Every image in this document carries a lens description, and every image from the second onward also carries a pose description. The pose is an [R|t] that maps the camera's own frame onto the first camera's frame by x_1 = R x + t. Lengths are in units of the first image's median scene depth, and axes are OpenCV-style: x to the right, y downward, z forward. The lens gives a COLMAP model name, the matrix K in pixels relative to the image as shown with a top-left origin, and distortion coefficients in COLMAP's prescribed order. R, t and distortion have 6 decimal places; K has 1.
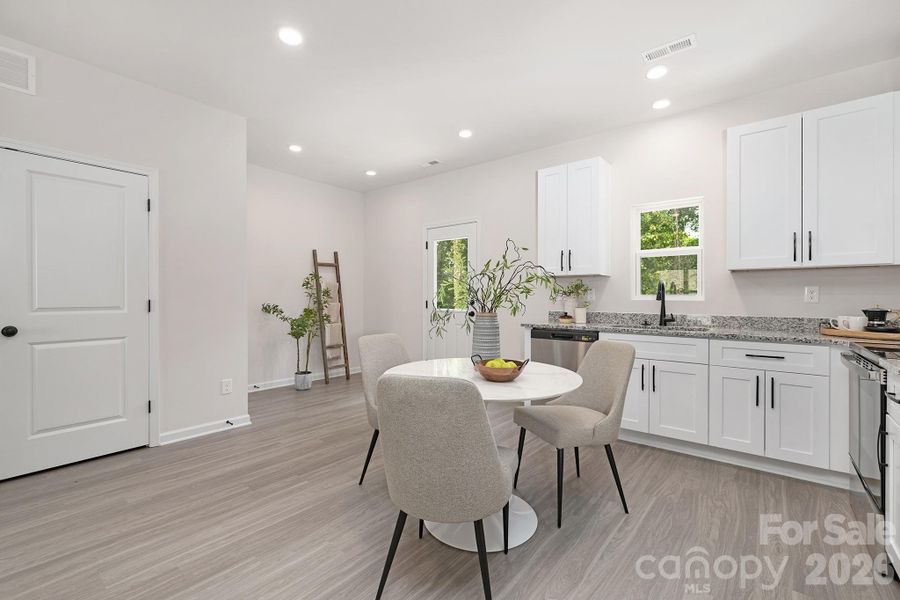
lens RADIAL K [[394.3, 0, 448.2], [0, 394.3, 299.1], [0, 0, 1]] dist [0.013219, 0.000037]
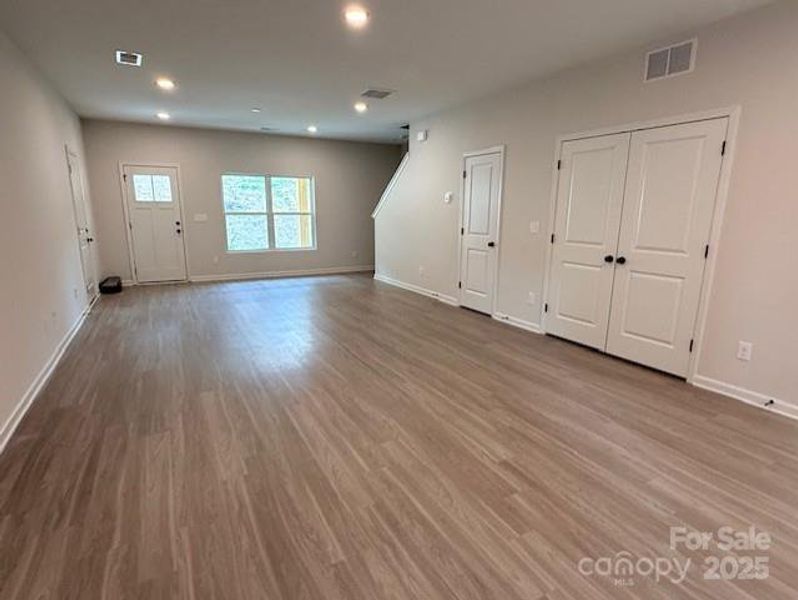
lens RADIAL K [[432.5, 0, 396.2], [0, 432.5, 300.8], [0, 0, 1]] dist [-0.000976, 0.000002]
pose [[-0.395863, 0.185593, -0.899360, 0.572656], [-0.008861, 0.978547, 0.205834, -0.078153], [0.918267, 0.089452, -0.385725, 0.688079]]
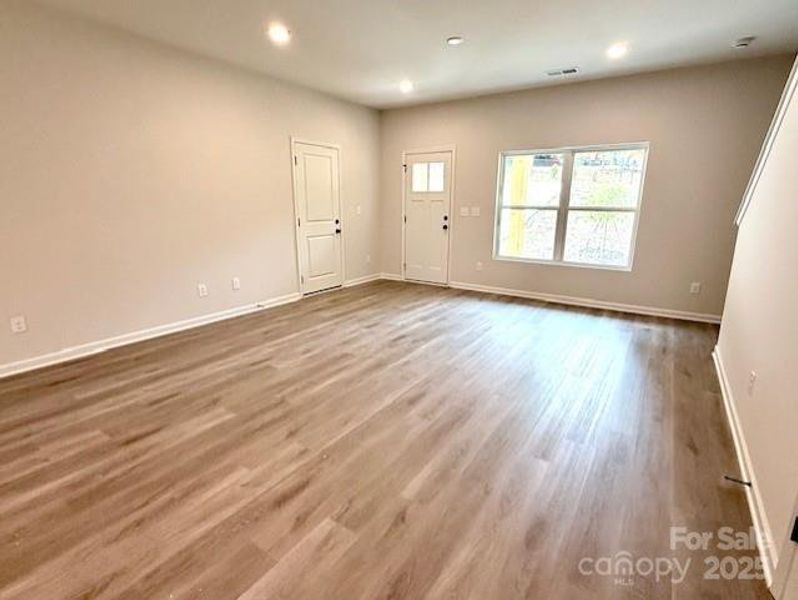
lens RADIAL K [[401.1, 0, 400.1], [0, 401.1, 299.5], [0, 0, 1]] dist [-0.004278, -0.001179]
pose [[-0.996448, 0.009455, -0.083673, -0.903838], [-0.011195, 0.969978, 0.242937, -0.077861], [0.083458, 0.243011, -0.966427, 0.502245]]
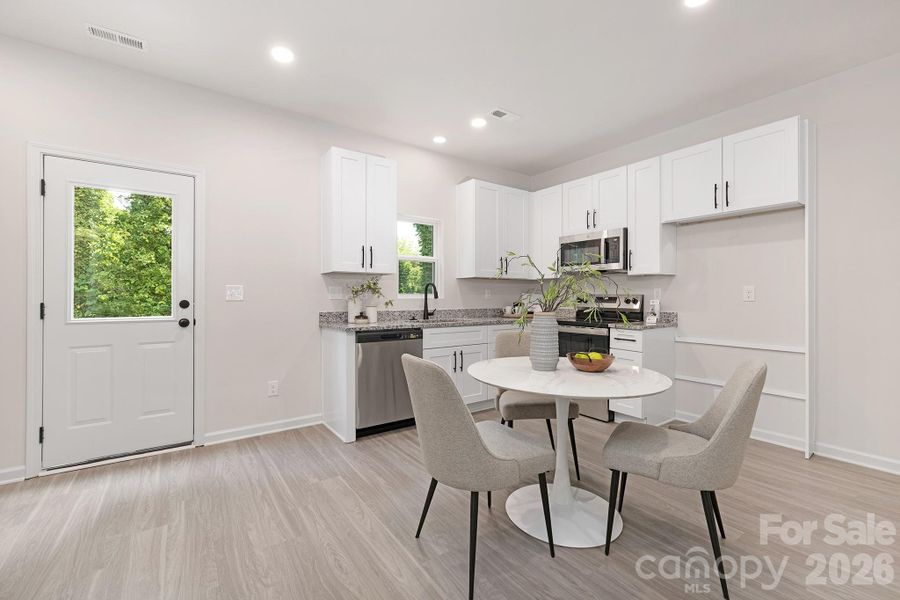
lens RADIAL K [[379.3, 0, 449.8], [0, 379.3, 295.7], [0, 0, 1]] dist [0.002353, 0.000263]
pose [[0.280690, -0.003788, 0.959791, -0.626458], [0.000049, 0.999992, 0.003932, -0.011584], [-0.959799, -0.001056, 0.280688, 0.680599]]
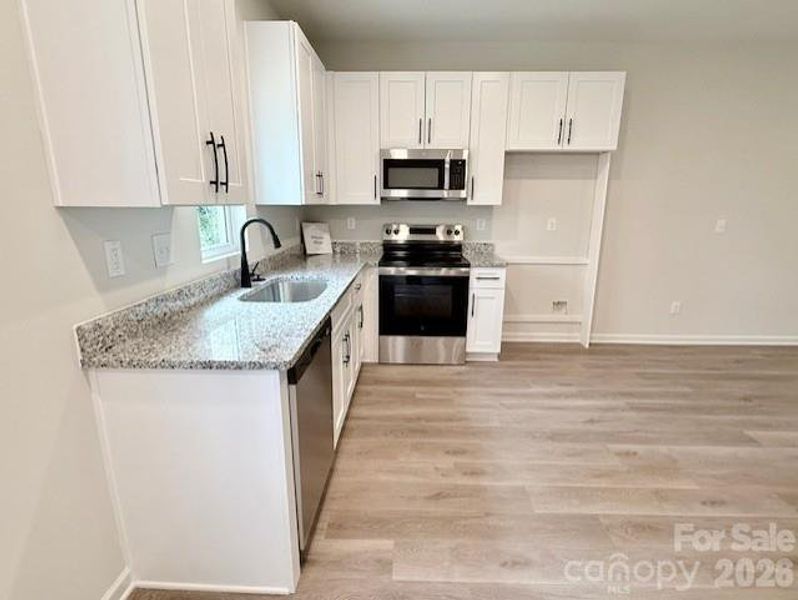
lens RADIAL K [[401.1, 0, 400.1], [0, 401.1, 299.5], [0, 0, 1]] dist [-0.004278, -0.001179]
pose [[-0.601966, -0.197096, 0.773815, -0.144665], [-0.008774, 0.970634, 0.240402, -0.083647], [-0.798473, 0.137924, -0.586018, 1.341564]]
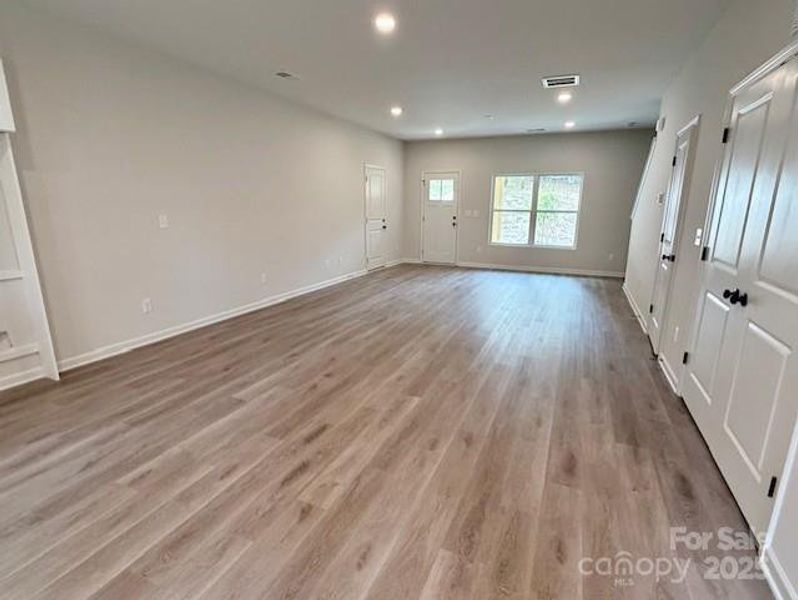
lens RADIAL K [[402.5, 0, 400.7], [0, 402.5, 301.2], [0, 0, 1]] dist [-0.001128, -0.000391]
pose [[-0.966245, 0.047253, -0.253256, -0.144240], [-0.014196, 0.971776, 0.235477, -0.083794], [0.257235, 0.231124, -0.938303, 1.287833]]
